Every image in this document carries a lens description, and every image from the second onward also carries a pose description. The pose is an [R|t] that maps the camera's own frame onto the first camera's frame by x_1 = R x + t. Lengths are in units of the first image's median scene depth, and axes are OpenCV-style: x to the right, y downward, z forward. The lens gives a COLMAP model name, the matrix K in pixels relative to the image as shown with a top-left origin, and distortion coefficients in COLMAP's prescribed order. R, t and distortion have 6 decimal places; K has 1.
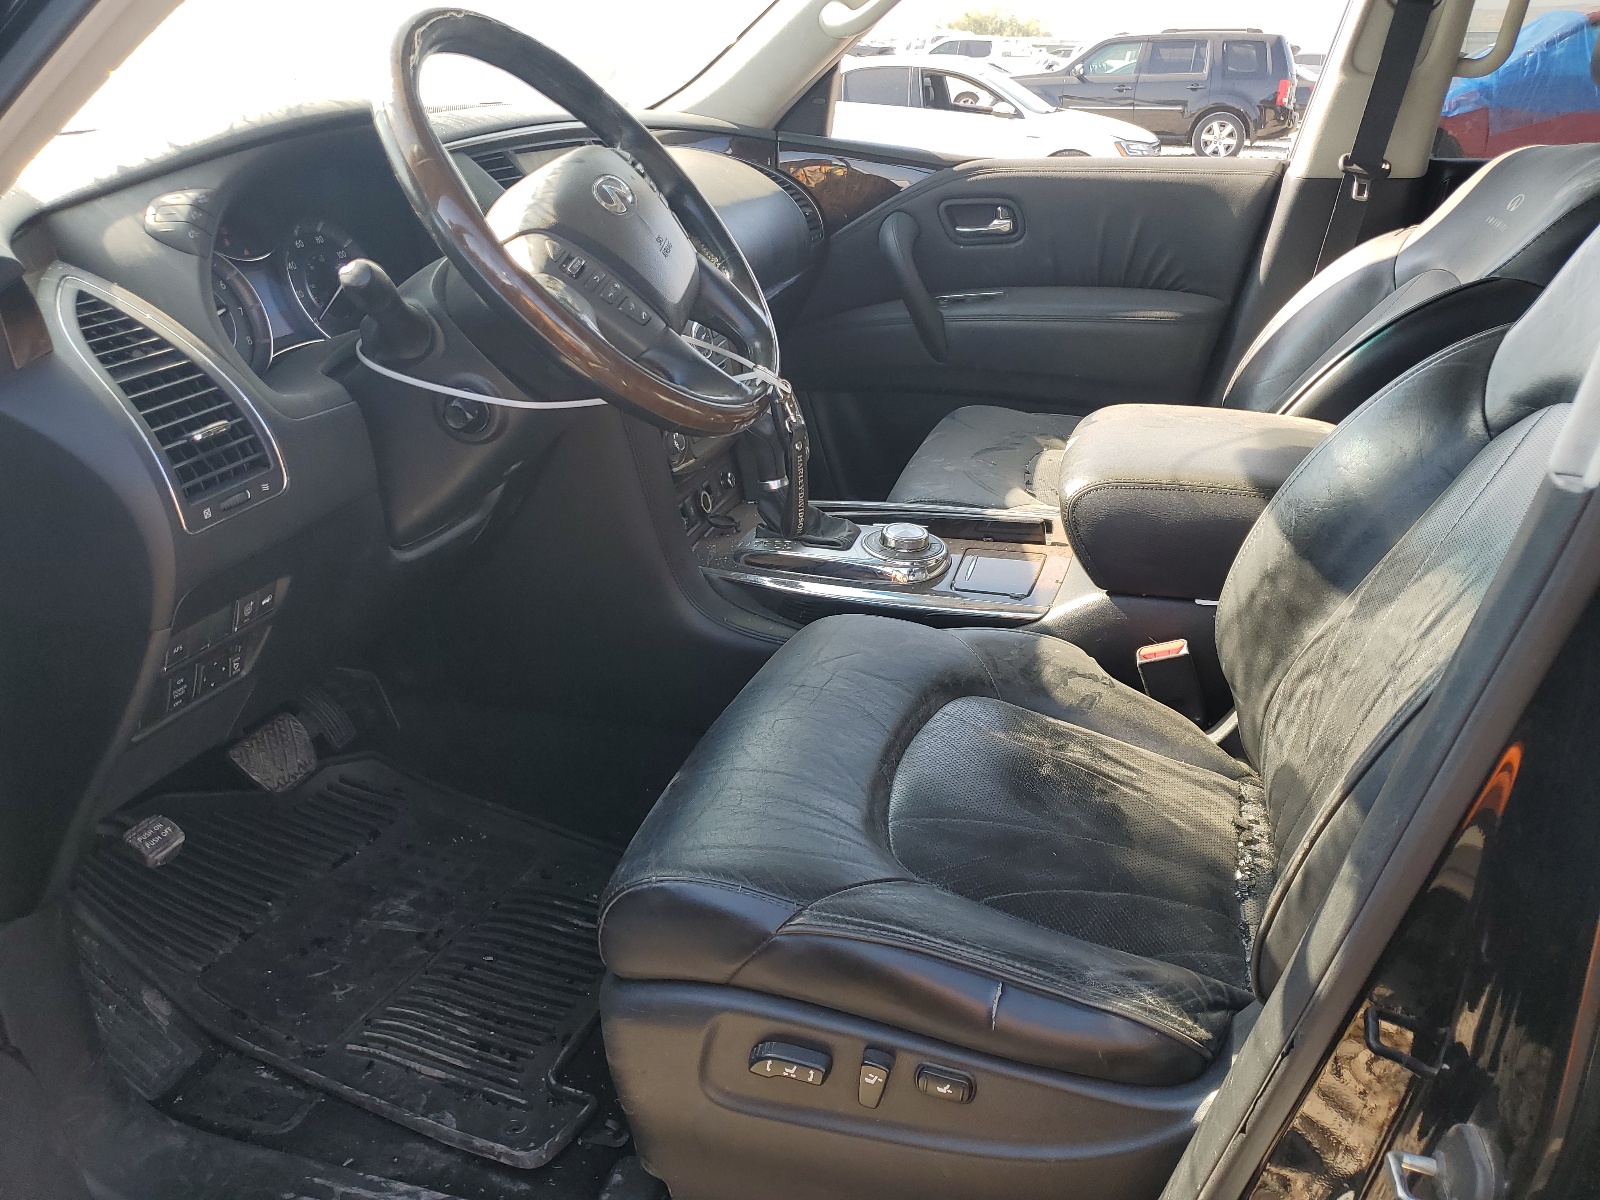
lens RADIAL K [[1187.1, 0, 800.0], [0, 1187.1, 600.0], [0, 0, 1]] dist [0.010152, 0.003157]
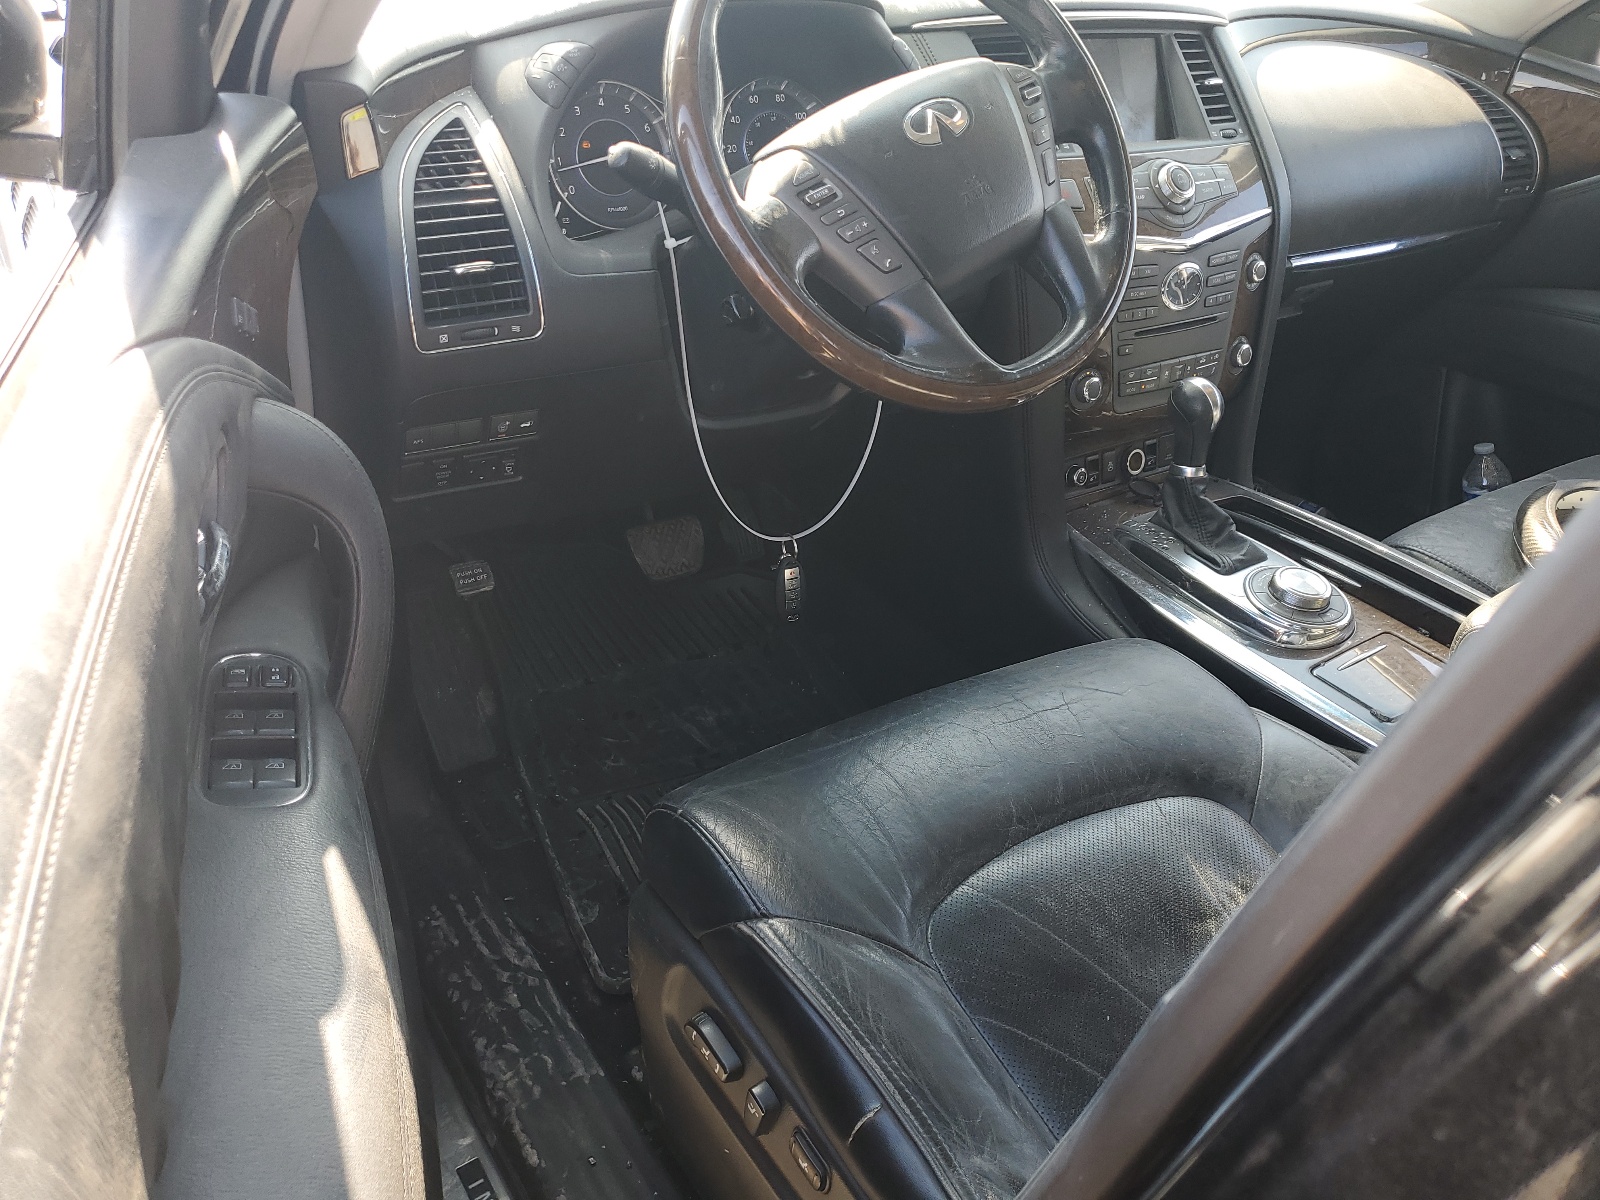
lens RADIAL K [[1199.9, 0, 798.4], [0, 1199.9, 583.4], [0, 0, 1]] dist [0.005688, 0.000588]
pose [[0.780655, 0.389531, -0.488715, 0.373240], [-0.333453, 0.920996, 0.201436, -0.180519], [0.528570, 0.005711, 0.848870, 0.186924]]
